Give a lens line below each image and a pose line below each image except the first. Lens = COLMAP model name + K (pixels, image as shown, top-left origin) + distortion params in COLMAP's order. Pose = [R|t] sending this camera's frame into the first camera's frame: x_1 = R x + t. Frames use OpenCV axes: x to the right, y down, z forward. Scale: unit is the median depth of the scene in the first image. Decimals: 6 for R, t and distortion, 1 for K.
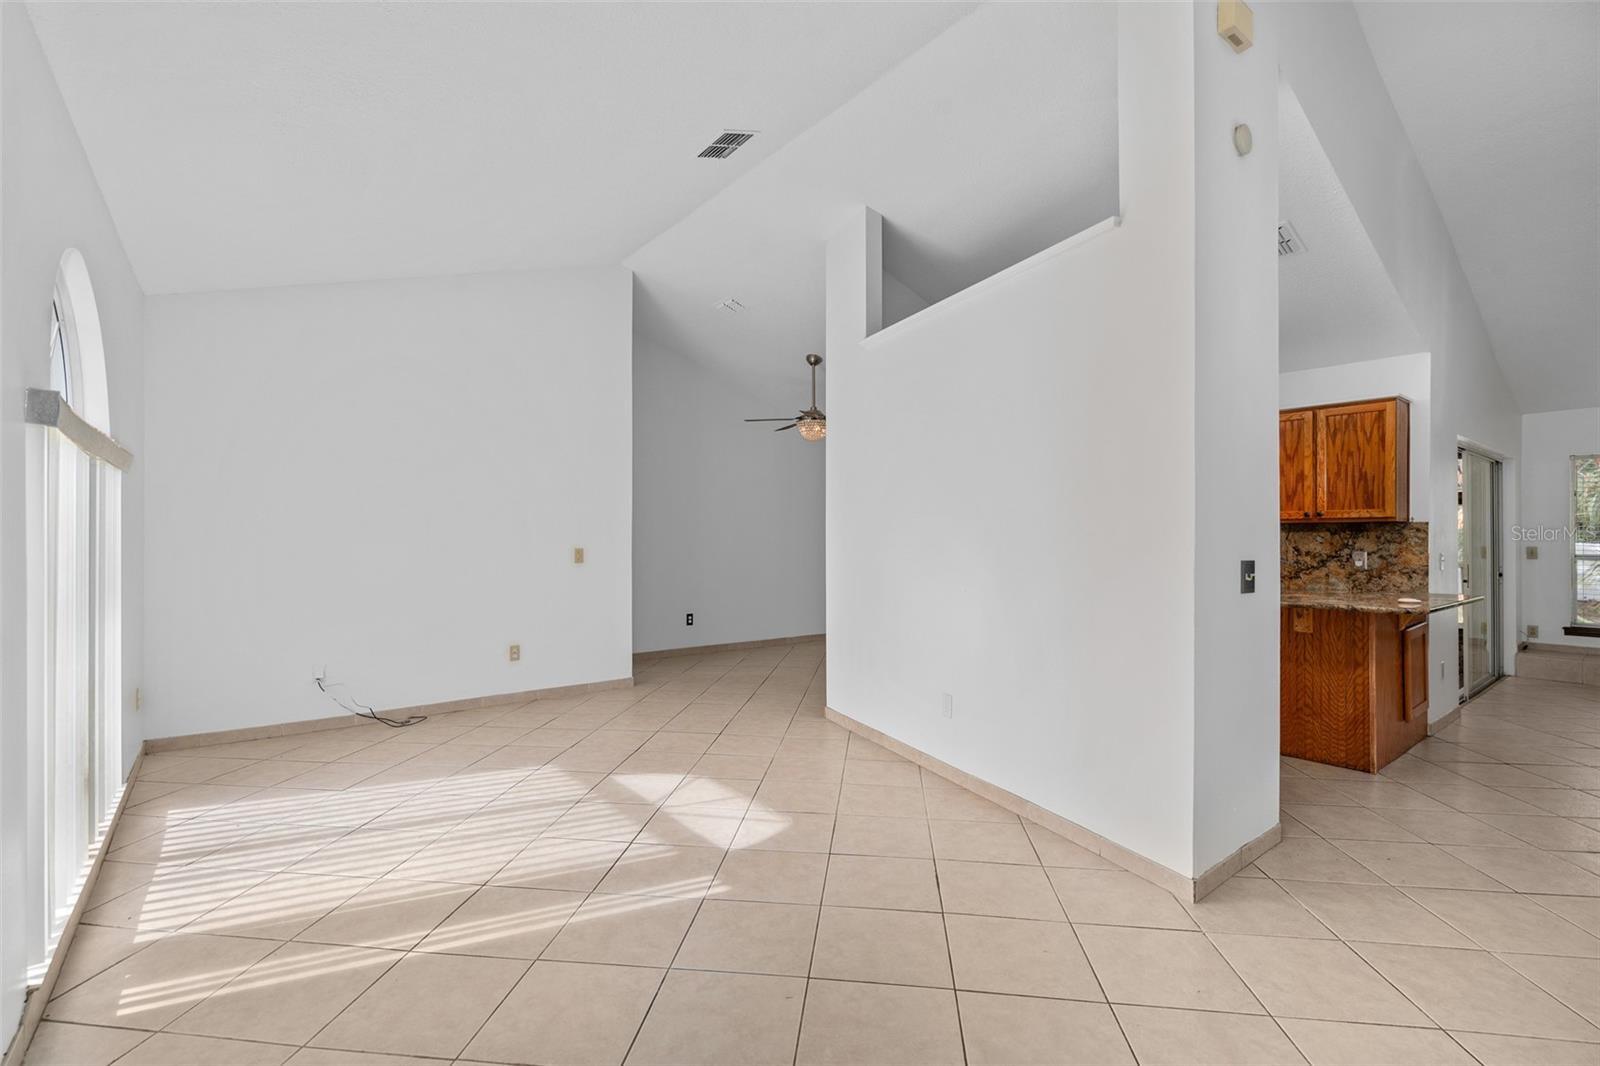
lens RADIAL K [[713.6, 0, 800.0], [0, 713.6, 533.0], [0, 0, 1]] dist [-0.000097, 0.000326]
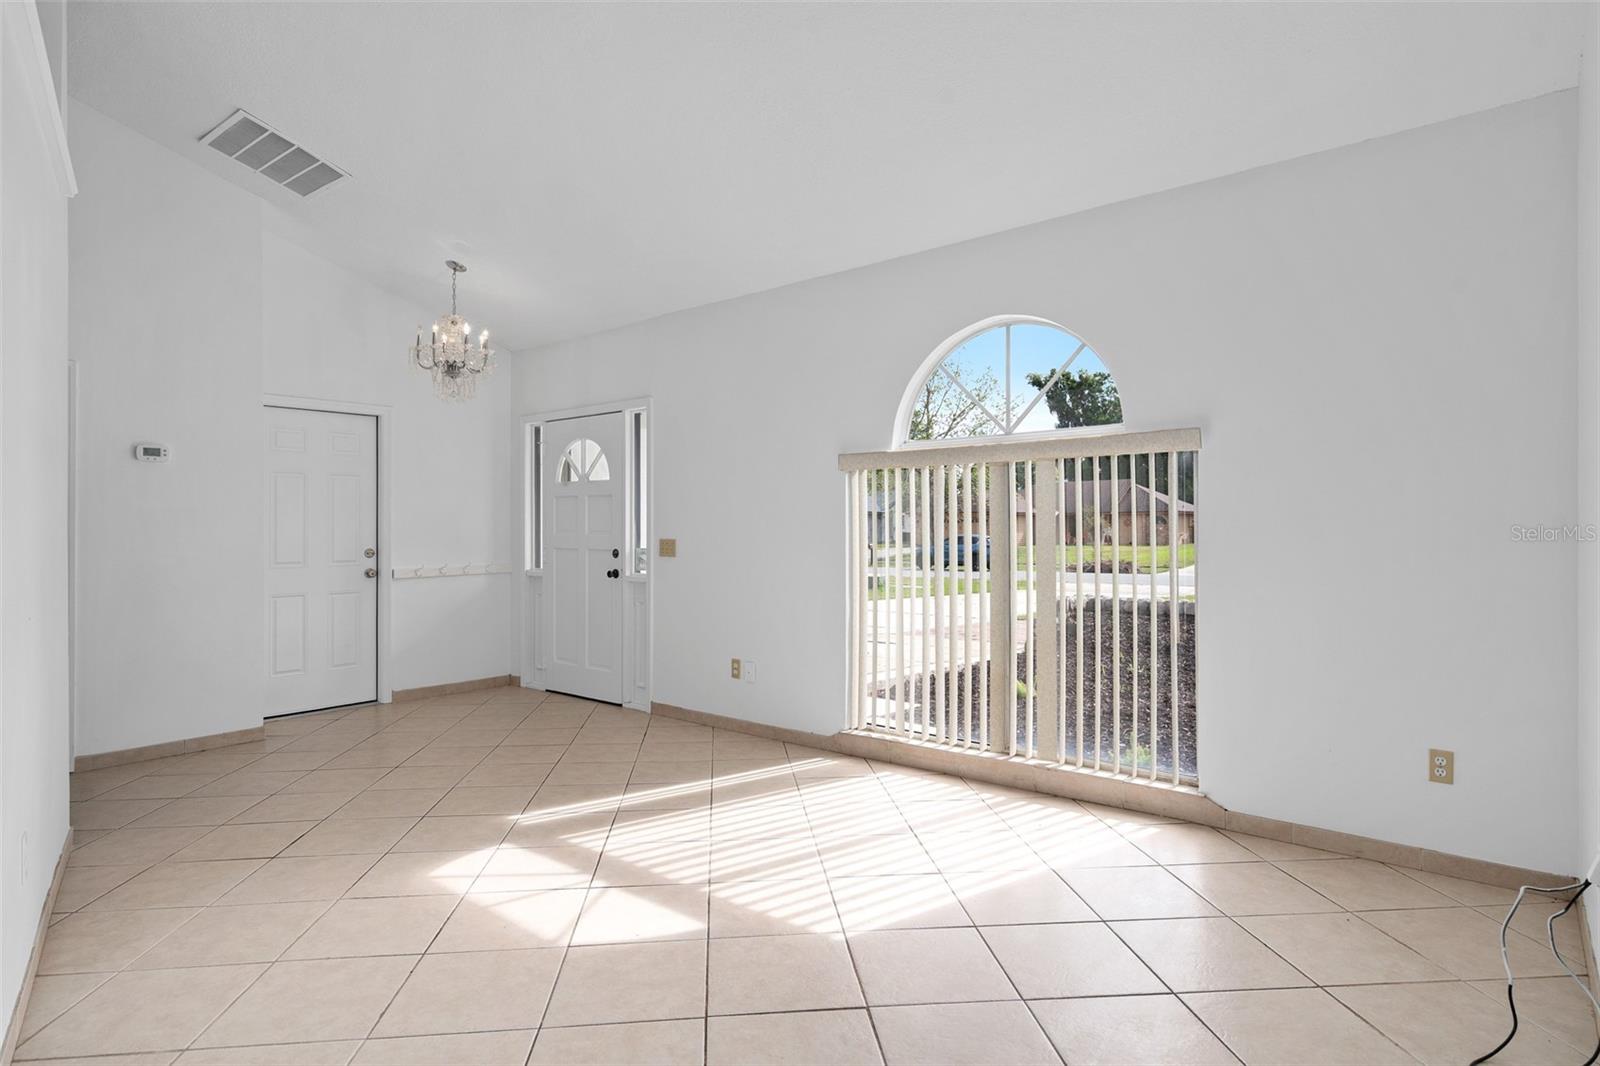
lens RADIAL K [[849.1, 0, 800.0], [0, 849.1, 533.0], [0, 0, 1]] dist [0.003227, 0.000651]
pose [[-0.975922, -0.000780, -0.218116, -0.219340], [-0.001091, 0.999999, 0.001305, 0.015680], [0.218115, 0.001511, -0.975922, 1.991874]]
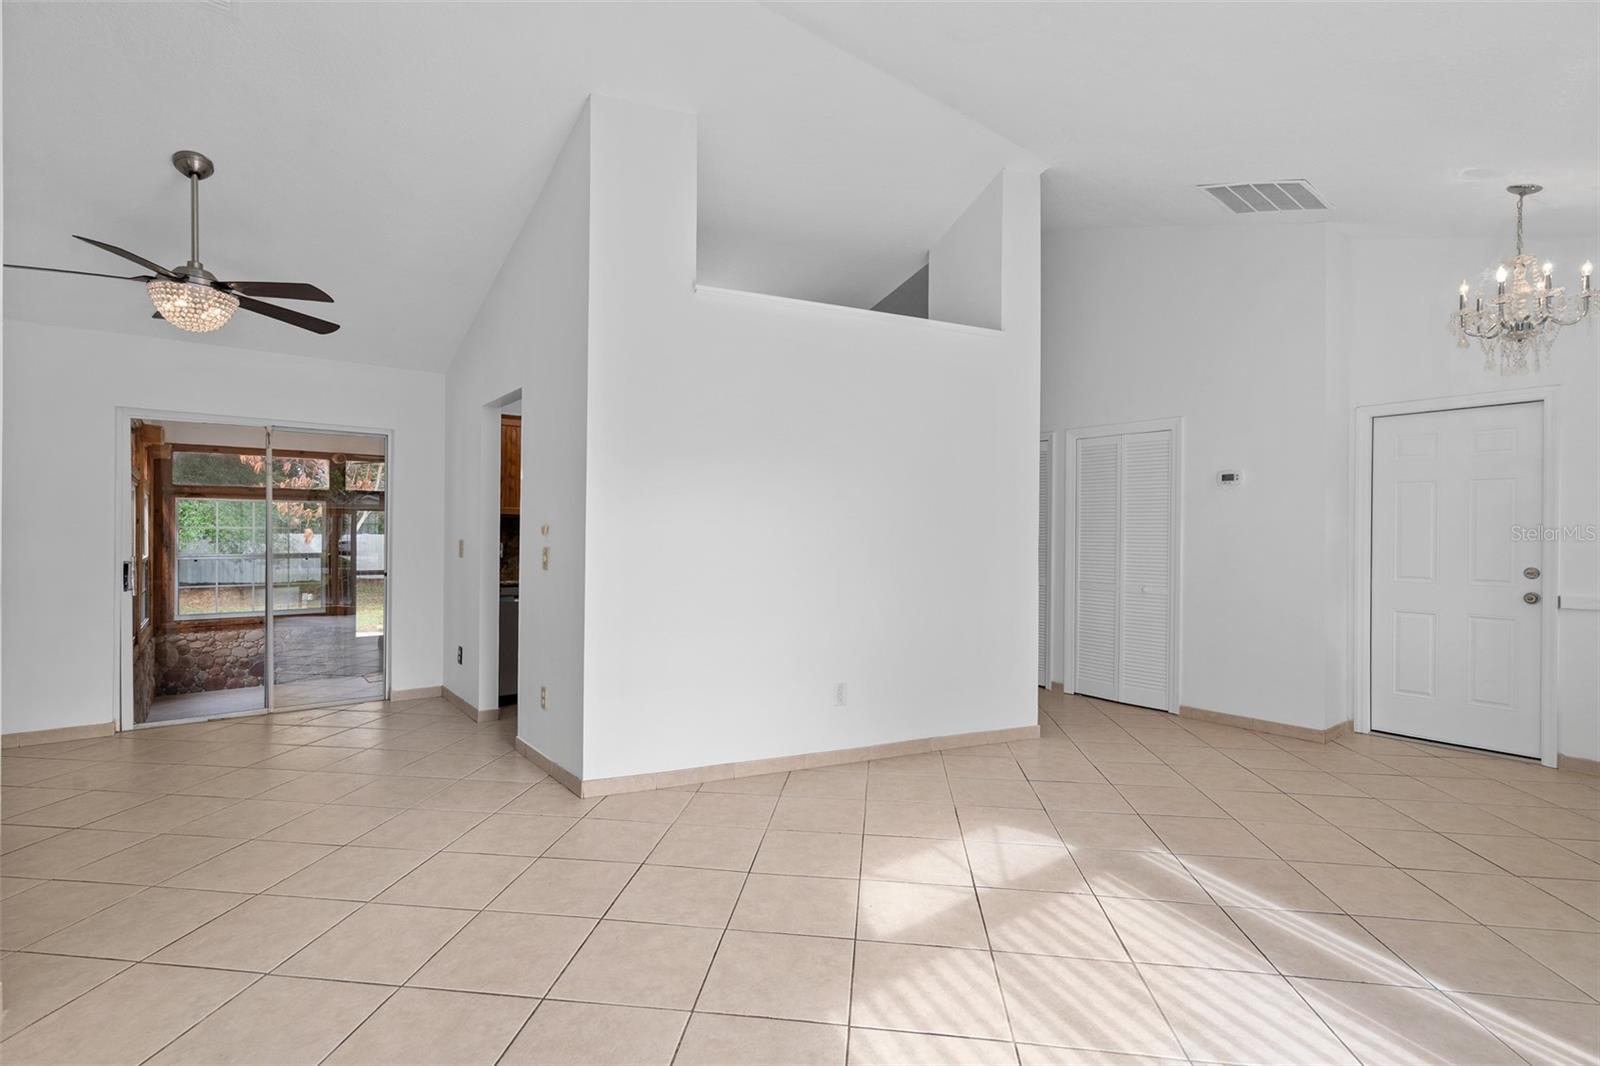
lens RADIAL K [[748.4, 0, 800.0], [0, 748.4, 533.0], [0, 0, 1]] dist [0.028399, -0.000501]
pose [[-0.007066, -0.004850, 0.999963, -1.049070], [-0.006205, 0.999969, 0.004806, -0.003911], [-0.999956, -0.006171, -0.007096, 1.254343]]
